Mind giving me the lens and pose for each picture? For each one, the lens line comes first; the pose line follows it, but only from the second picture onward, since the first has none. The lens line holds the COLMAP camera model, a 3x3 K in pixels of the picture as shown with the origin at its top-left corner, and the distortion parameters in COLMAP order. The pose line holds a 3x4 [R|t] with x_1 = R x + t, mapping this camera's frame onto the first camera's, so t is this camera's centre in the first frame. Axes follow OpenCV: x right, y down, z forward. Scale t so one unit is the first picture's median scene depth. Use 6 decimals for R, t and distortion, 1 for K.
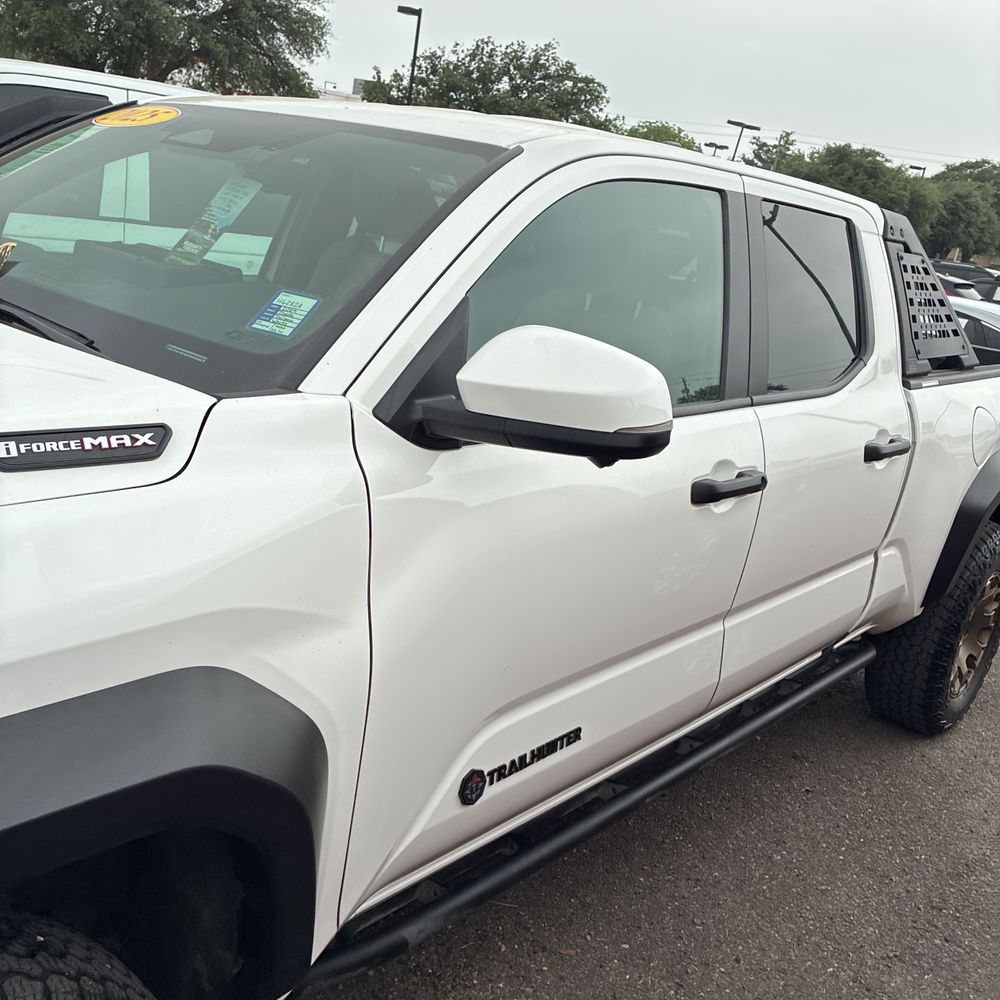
lens RADIAL K [[1005.4, 0, 489.4], [0, 1005.4, 503.1], [0, 0, 1]] dist [0.042025, 0.011931]
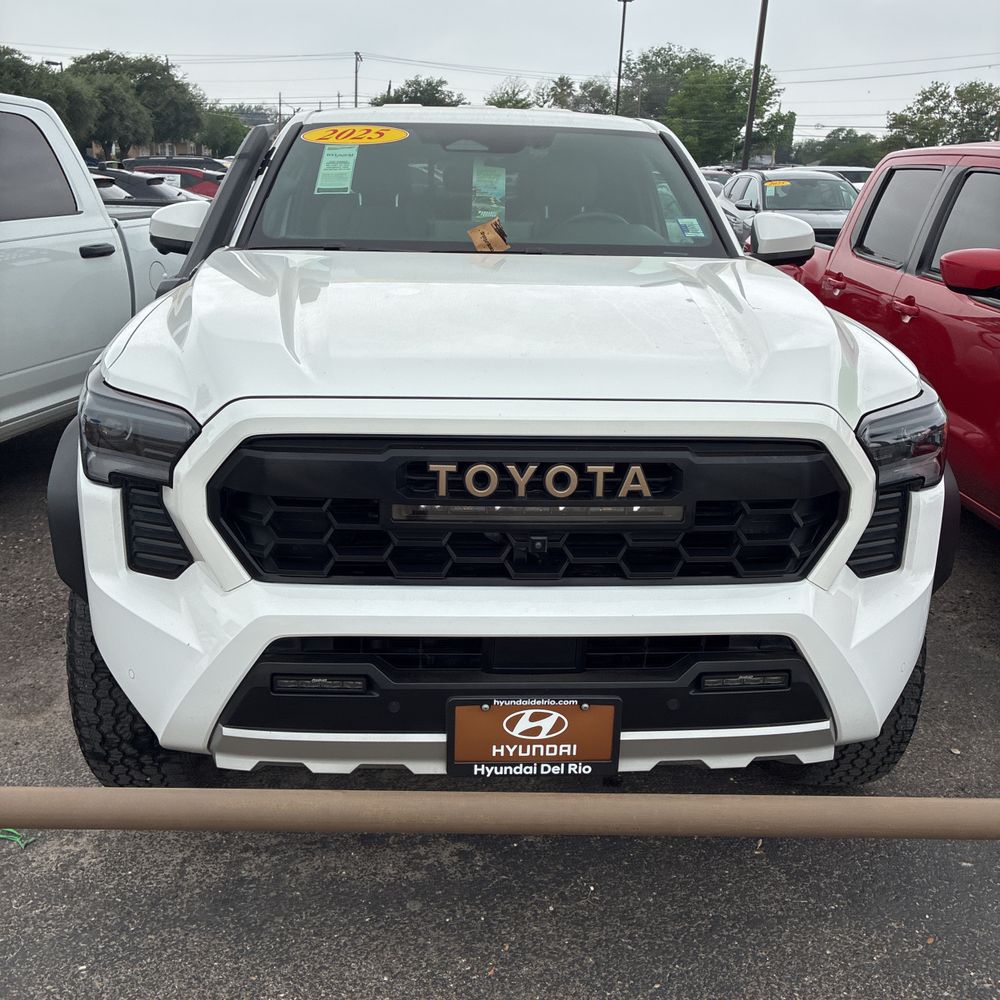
lens RADIAL K [[1047.9, 0, 502.5], [0, 1047.9, 515.9], [0, 0, 1]] dist [0.041745, -0.038087]
pose [[0.674474, -0.349110, 0.650543, -0.149754], [0.285412, 0.935927, 0.206348, -0.013660], [-0.680899, 0.046496, 0.730899, -0.022278]]
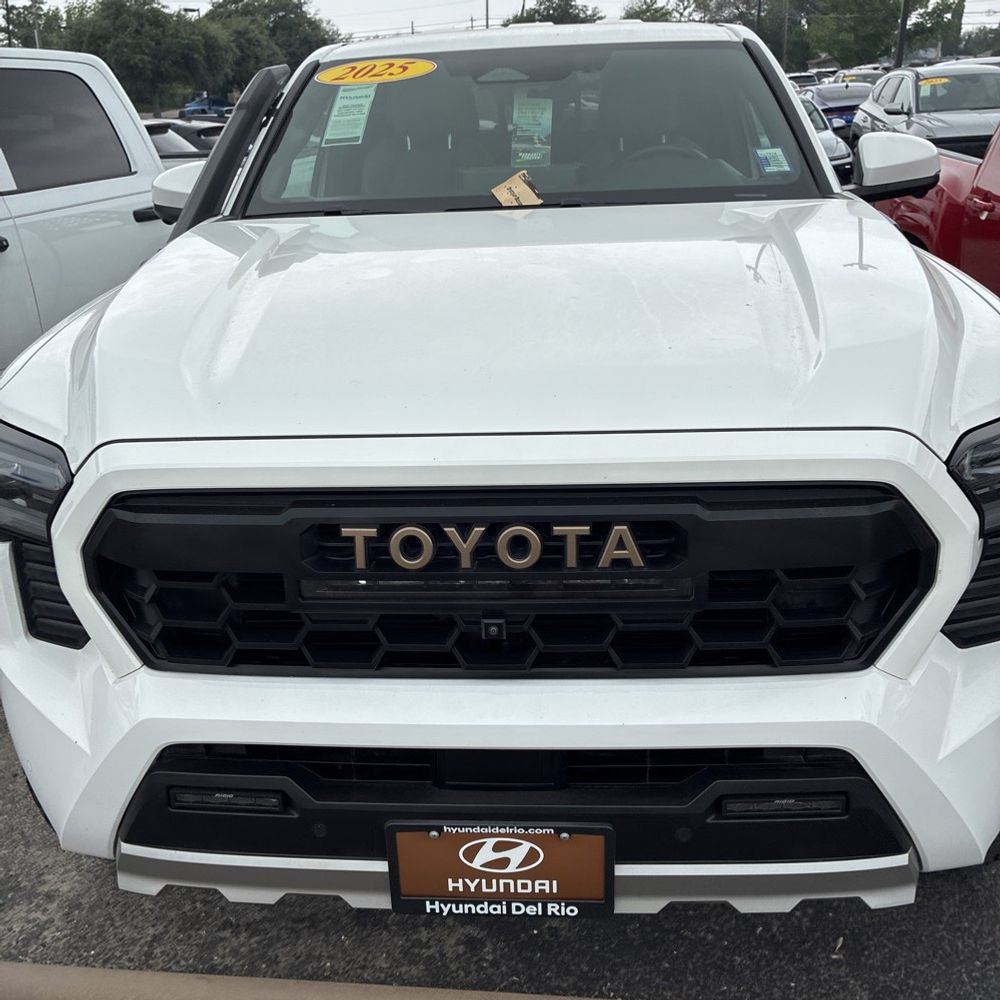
lens RADIAL K [[1043.5, 0, 490.8], [0, 1043.5, 520.6], [0, 0, 1]] dist [0.024476, -0.025513]
pose [[0.758347, -0.401041, 0.513883, -0.121743], [0.330635, 0.916057, 0.226978, -0.013577], [-0.561774, -0.002220, 0.827288, -0.013879]]
